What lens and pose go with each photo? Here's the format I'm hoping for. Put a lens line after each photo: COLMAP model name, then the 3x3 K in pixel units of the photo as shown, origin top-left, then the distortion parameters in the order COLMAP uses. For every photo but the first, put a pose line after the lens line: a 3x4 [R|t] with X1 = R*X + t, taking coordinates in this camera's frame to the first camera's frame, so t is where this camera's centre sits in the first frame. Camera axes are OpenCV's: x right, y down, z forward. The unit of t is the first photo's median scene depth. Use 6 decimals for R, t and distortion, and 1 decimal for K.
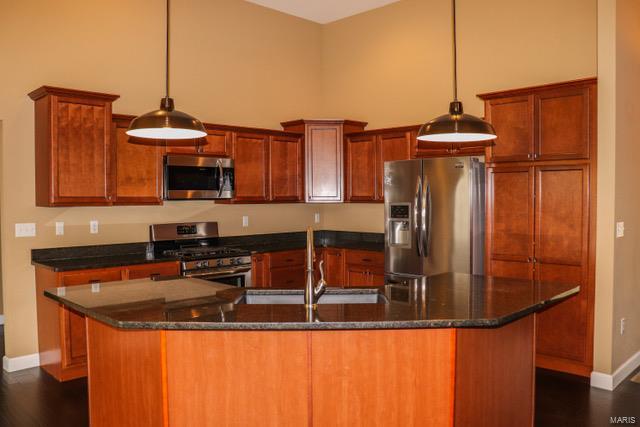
lens RADIAL K [[537.2, 0, 320.0], [0, 537.2, 213.5], [0, 0, 1]] dist [-0.161926, 0.144245]
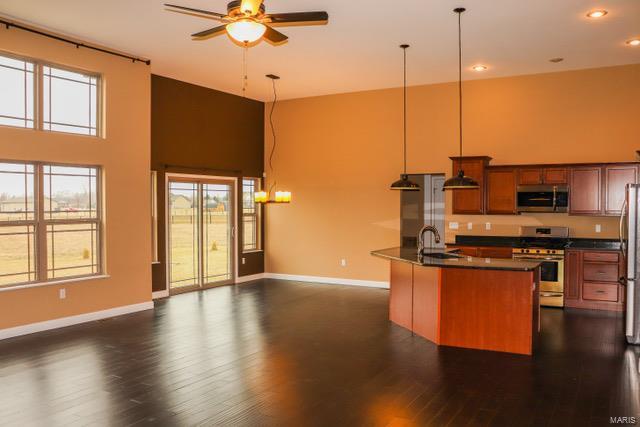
lens RADIAL K [[537.2, 0, 320.0], [0, 537.2, 213.5], [0, 0, 1]] dist [-0.161926, 0.144245]
pose [[0.270817, 0.021048, -0.962401, 1.232028], [-0.030103, 0.999457, 0.013388, -0.025937], [0.962160, 0.025346, 0.271303, -0.074730]]
